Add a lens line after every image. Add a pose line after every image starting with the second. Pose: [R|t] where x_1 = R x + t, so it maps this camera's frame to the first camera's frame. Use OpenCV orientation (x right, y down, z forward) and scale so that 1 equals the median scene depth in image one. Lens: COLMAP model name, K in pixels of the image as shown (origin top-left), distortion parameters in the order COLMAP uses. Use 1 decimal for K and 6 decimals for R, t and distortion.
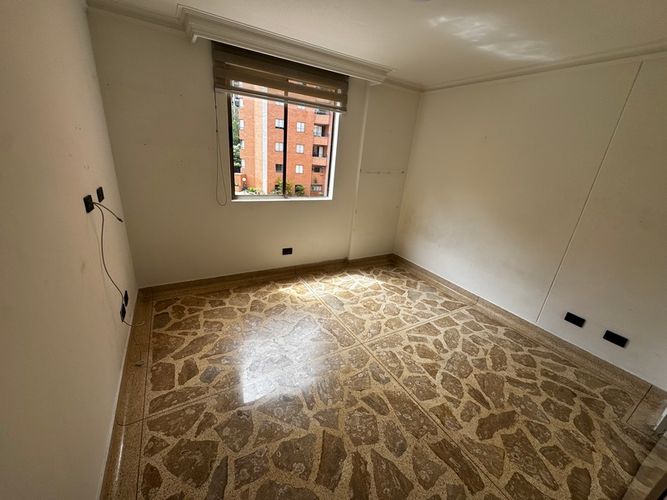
lens RADIAL K [[267.0, 0, 332.8], [0, 267.0, 248.9], [0, 0, 1]] dist [-0.001292, 0.000356]
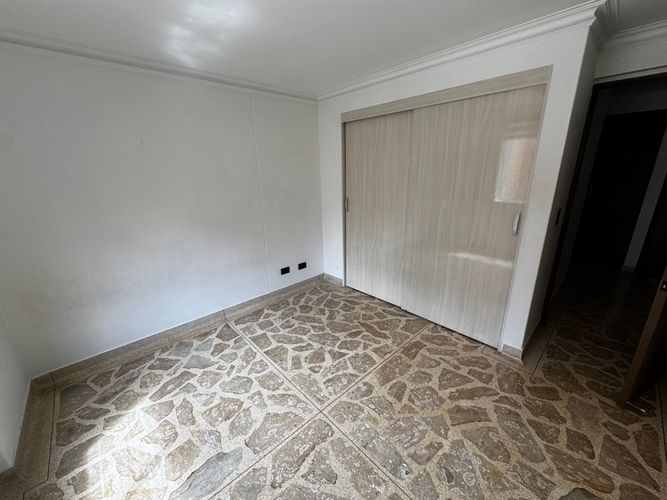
lens RADIAL K [[267.0, 0, 333.4], [0, 267.0, 249.6], [0, 0, 1]] dist [-0.001292, 0.000356]
pose [[-0.224234, -0.358852, 0.906060, -0.402050], [0.336012, 0.844254, 0.417530, -0.329286], [-0.914776, 0.398071, -0.068732, 0.763119]]
